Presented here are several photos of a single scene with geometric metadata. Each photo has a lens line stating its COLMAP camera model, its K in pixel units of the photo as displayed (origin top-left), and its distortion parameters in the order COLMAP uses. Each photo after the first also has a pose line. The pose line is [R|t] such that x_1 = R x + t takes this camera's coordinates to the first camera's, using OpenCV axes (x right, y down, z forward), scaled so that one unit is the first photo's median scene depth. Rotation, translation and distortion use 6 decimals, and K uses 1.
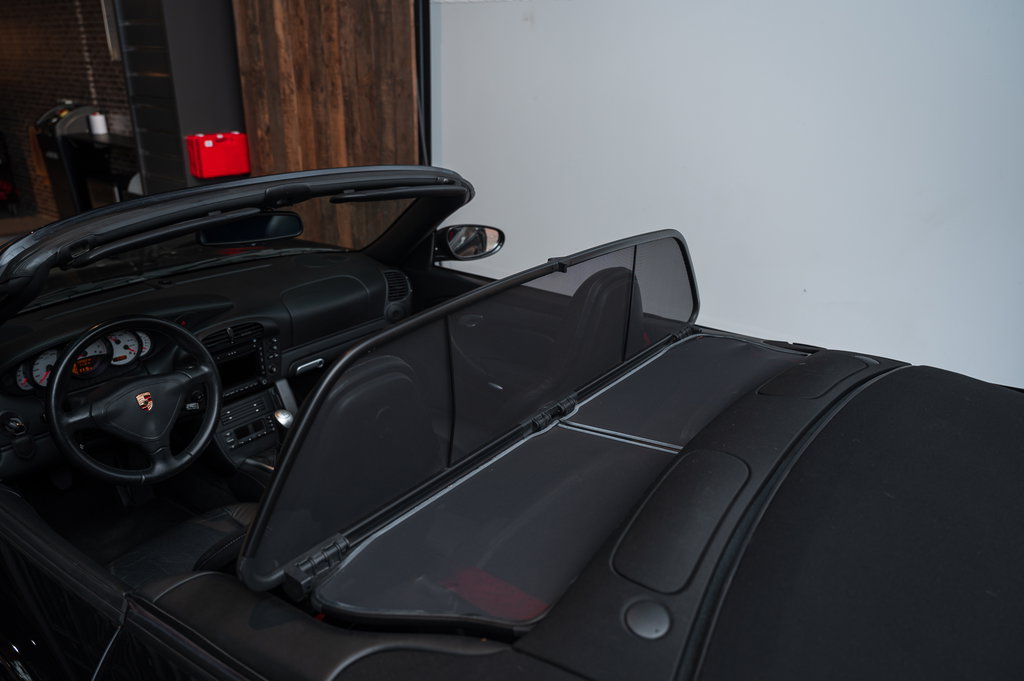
lens RADIAL K [[737.9, 0, 512.0], [0, 737.9, 340.5], [0, 0, 1]] dist [-0.010709, -0.002152]
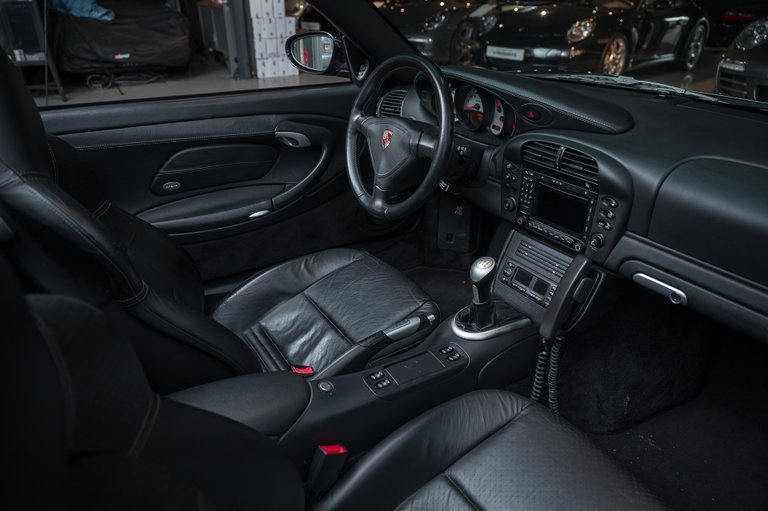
lens RADIAL K [[512.2, 0, 384.0], [0, 512.2, 255.5], [0, 0, 1]] dist [0.007526, 0.000966]
pose [[-0.315436, 0.427743, -0.847075, 0.153019], [-0.358756, 0.772643, 0.523752, -0.137168], [0.878518, 0.469104, -0.090264, 0.936034]]
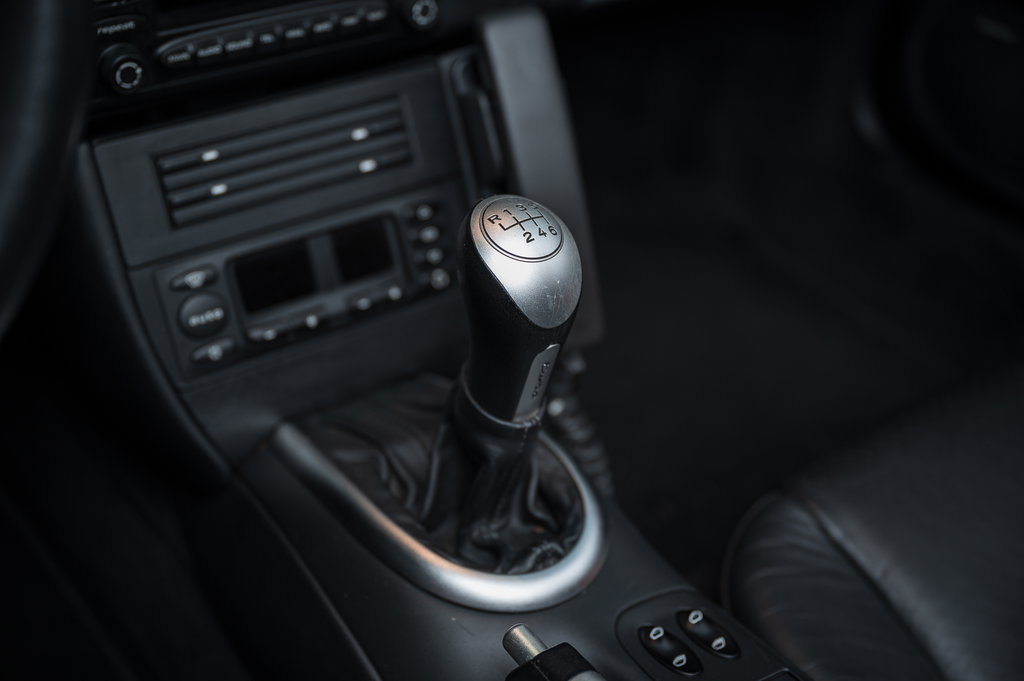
lens RADIAL K [[1379.5, 0, 512.0], [0, 1379.5, 340.5], [0, 0, 1]] dist [-0.010449, 0.001768]
pose [[0.959237, 0.181009, -0.217025, -0.242484], [-0.130752, 0.965077, 0.227003, 0.057535], [0.250535, -0.189374, 0.949405, 0.714565]]
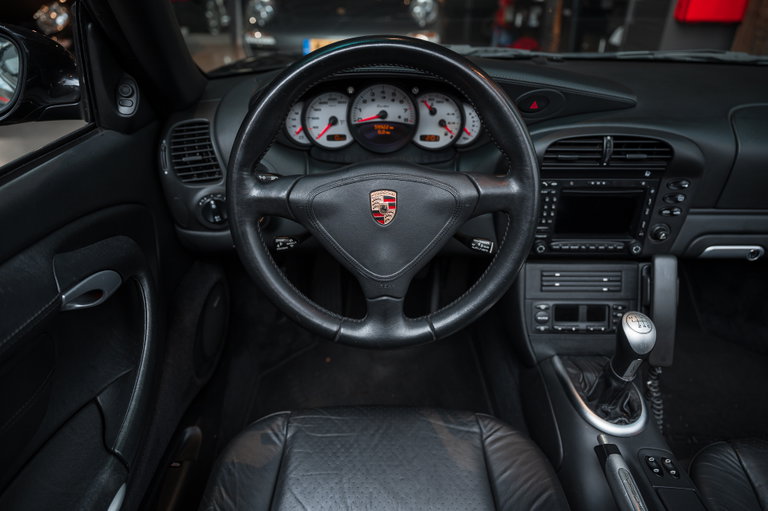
lens RADIAL K [[512.2, 0, 384.0], [0, 512.2, 255.5], [0, 0, 1]] dist [0.007526, 0.000966]
pose [[0.614333, 0.369273, -0.697304, -0.185091], [-0.285801, 0.927859, 0.239575, 0.021931], [0.735468, 0.052111, 0.675552, 0.616487]]
